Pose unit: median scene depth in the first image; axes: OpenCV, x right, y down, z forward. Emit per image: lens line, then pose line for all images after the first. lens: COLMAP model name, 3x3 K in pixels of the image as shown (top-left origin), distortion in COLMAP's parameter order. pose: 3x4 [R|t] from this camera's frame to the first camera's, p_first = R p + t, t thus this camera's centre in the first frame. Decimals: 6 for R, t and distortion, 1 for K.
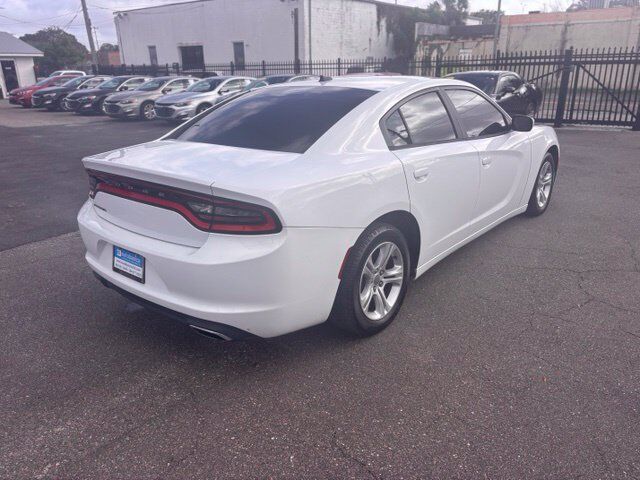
lens RADIAL K [[490.8, 0, 318.9], [0, 490.8, 237.7], [0, 0, 1]] dist [0.041691, -0.060721]
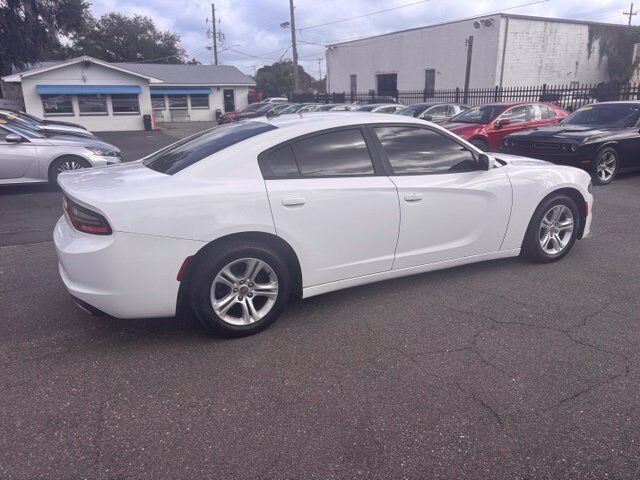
lens RADIAL K [[482.7, 0, 320.0], [0, 482.7, 240.0], [0, 0, 1]] dist [0.048417, -0.059160]
pose [[0.918161, 0.112157, -0.380000, 0.061465], [-0.126532, 0.991878, -0.012975, -0.003417], [0.375459, 0.059996, 0.924895, 0.001140]]
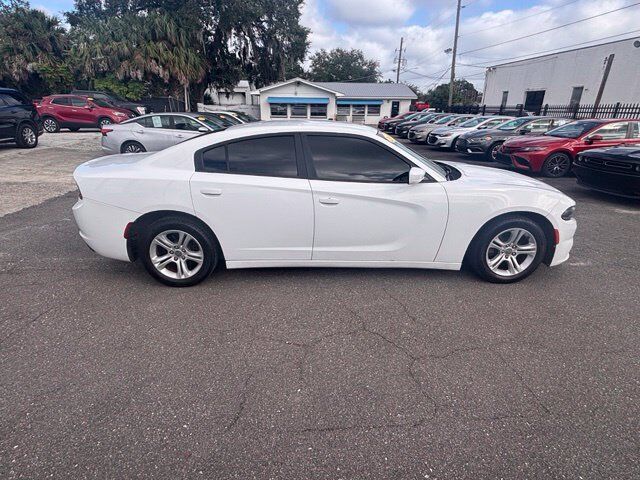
lens RADIAL K [[334.2, 0, 317.8], [0, 334.2, 238.9], [0, 0, 1]] dist [-0.001871, 0.000930]
pose [[0.659715, 0.293351, -0.691897, 0.098066], [-0.260962, 0.952800, 0.155145, -0.020533], [0.704752, 0.078208, 0.705130, 0.049807]]
